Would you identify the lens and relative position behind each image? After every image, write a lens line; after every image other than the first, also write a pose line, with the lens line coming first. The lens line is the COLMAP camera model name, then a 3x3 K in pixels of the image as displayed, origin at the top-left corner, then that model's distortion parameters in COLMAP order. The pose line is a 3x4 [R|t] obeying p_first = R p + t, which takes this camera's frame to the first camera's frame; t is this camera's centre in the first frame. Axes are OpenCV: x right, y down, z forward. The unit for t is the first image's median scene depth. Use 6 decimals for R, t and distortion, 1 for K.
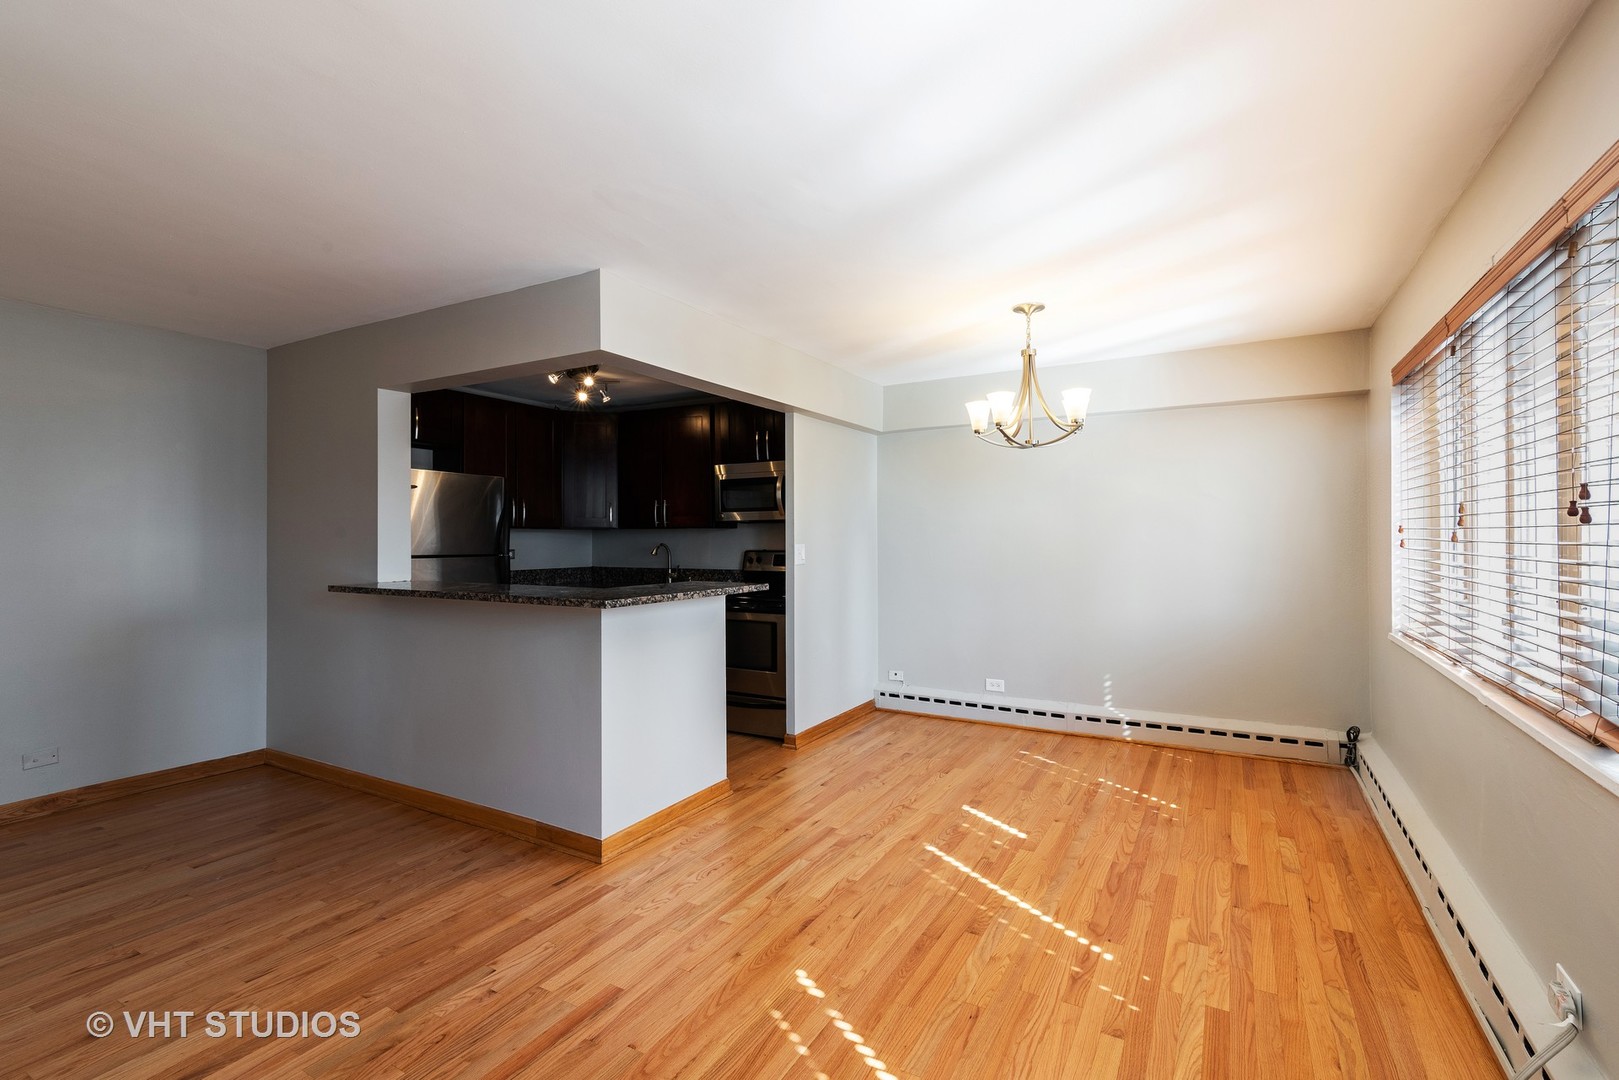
lens RADIAL K [[746.0, 0, 809.5], [0, 746.0, 540.0], [0, 0, 1]] dist [0.022871, 0.000106]
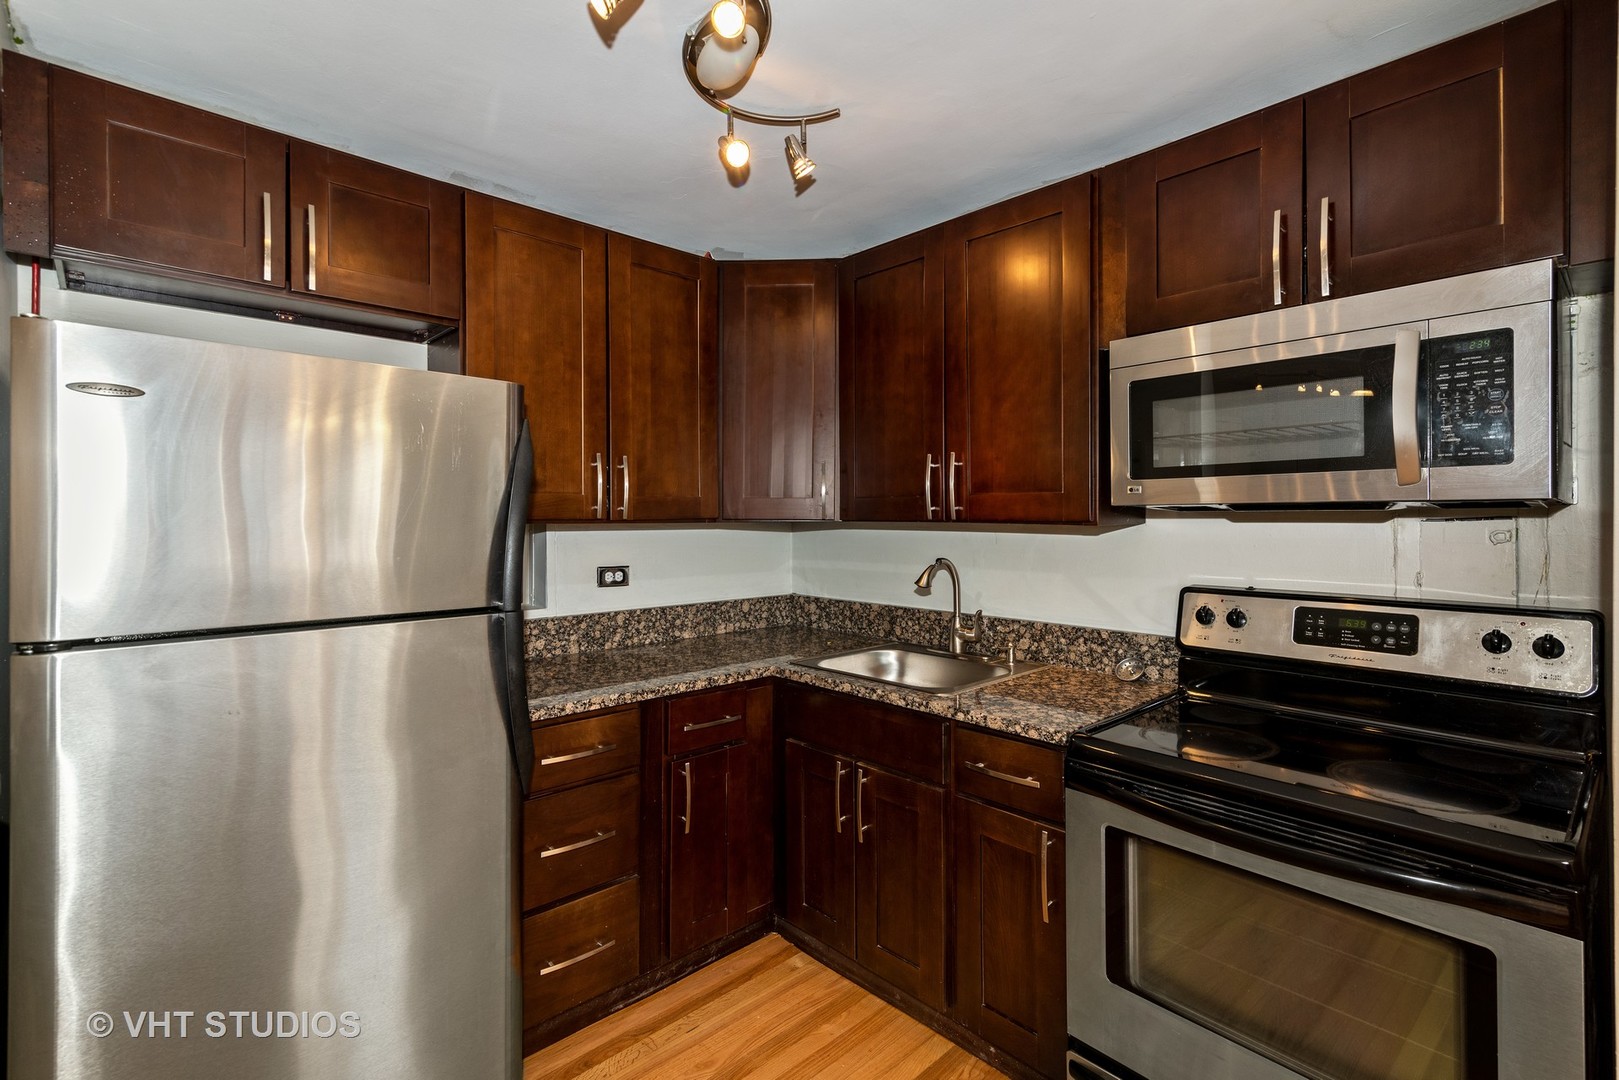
lens RADIAL K [[725.5, 0, 810.6], [0, 725.5, 510.3], [0, 0, 1]] dist [0.000354, 0.000073]
pose [[0.952279, 0.000095, -0.305229, -0.279127], [-0.003364, 0.999942, -0.010184, -0.034224], [0.305211, 0.010725, 0.952224, 1.158553]]
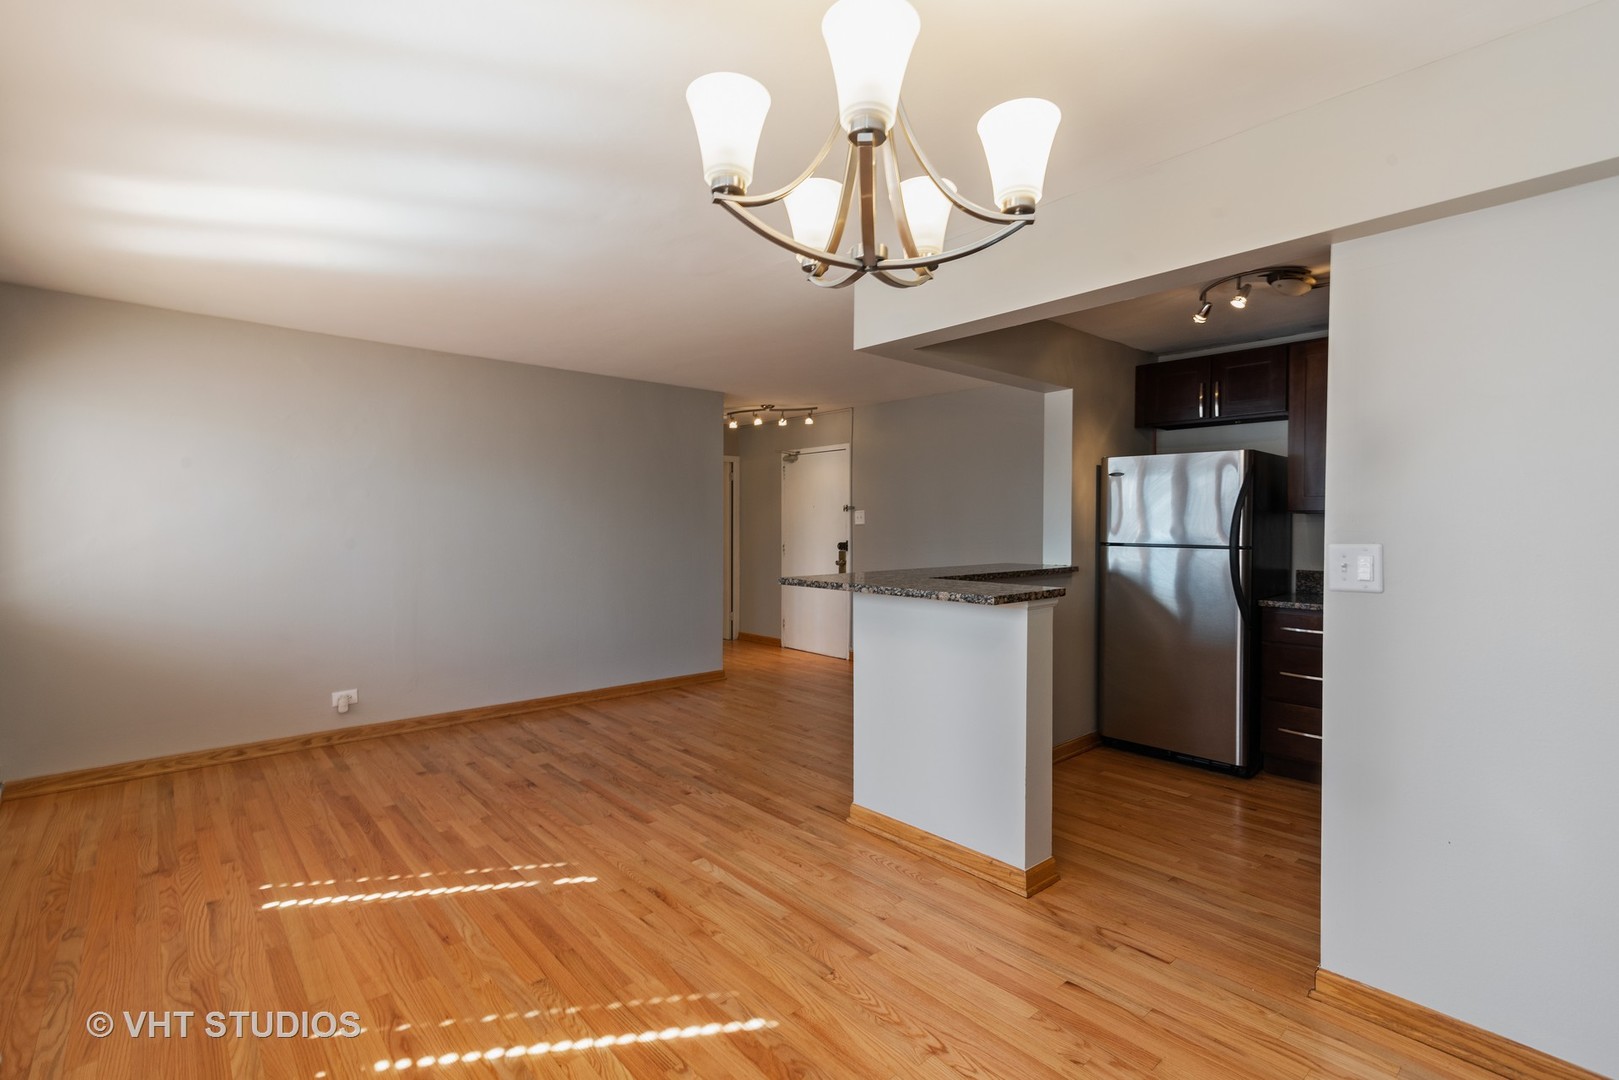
lens RADIAL K [[736.6, 0, 818.9], [0, 736.6, 537.7], [0, 0, 1]] dist [0.003018, 0.000230]
pose [[-0.311288, 0.016681, -0.950169, 0.768563], [-0.011373, 0.999709, 0.021276, -0.007475], [0.950248, 0.017430, -0.311008, 1.312830]]
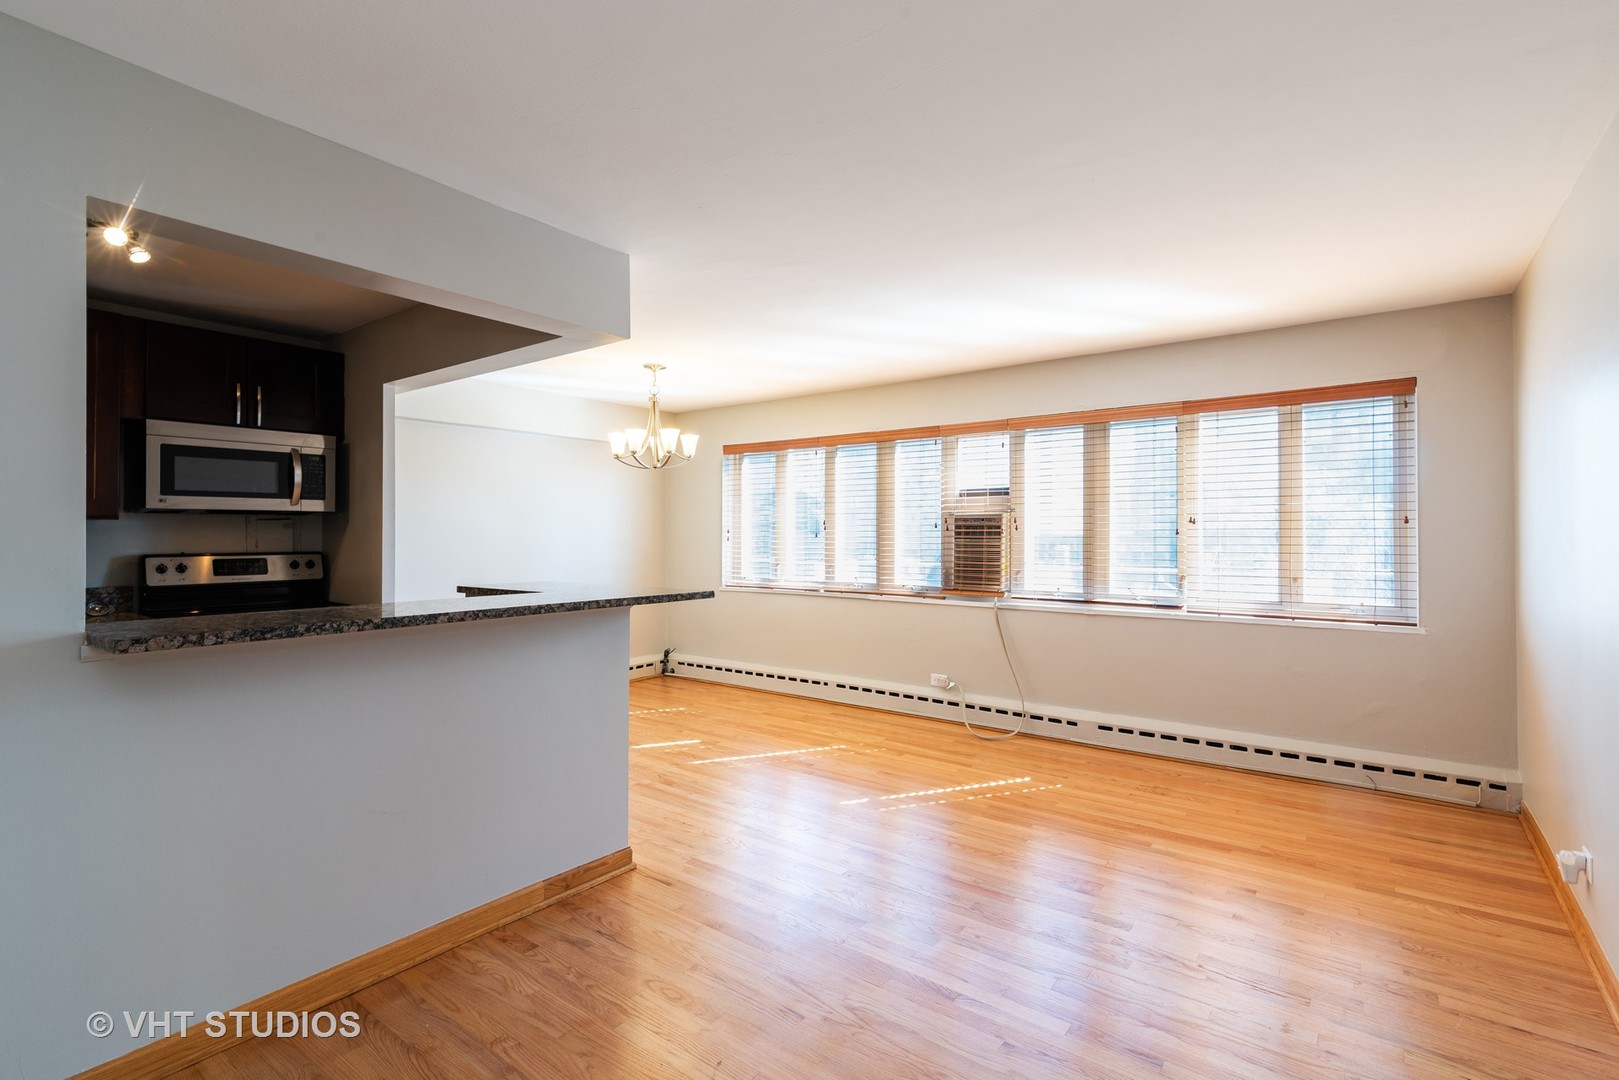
lens RADIAL K [[746.0, 0, 809.5], [0, 746.0, 540.0], [0, 0, 1]] dist [0.022871, 0.000106]
pose [[0.126976, -0.001809, 0.991904, -1.231386], [0.007125, 0.999974, 0.000912, 0.009033], [-0.991880, 0.006952, 0.126986, 0.662826]]
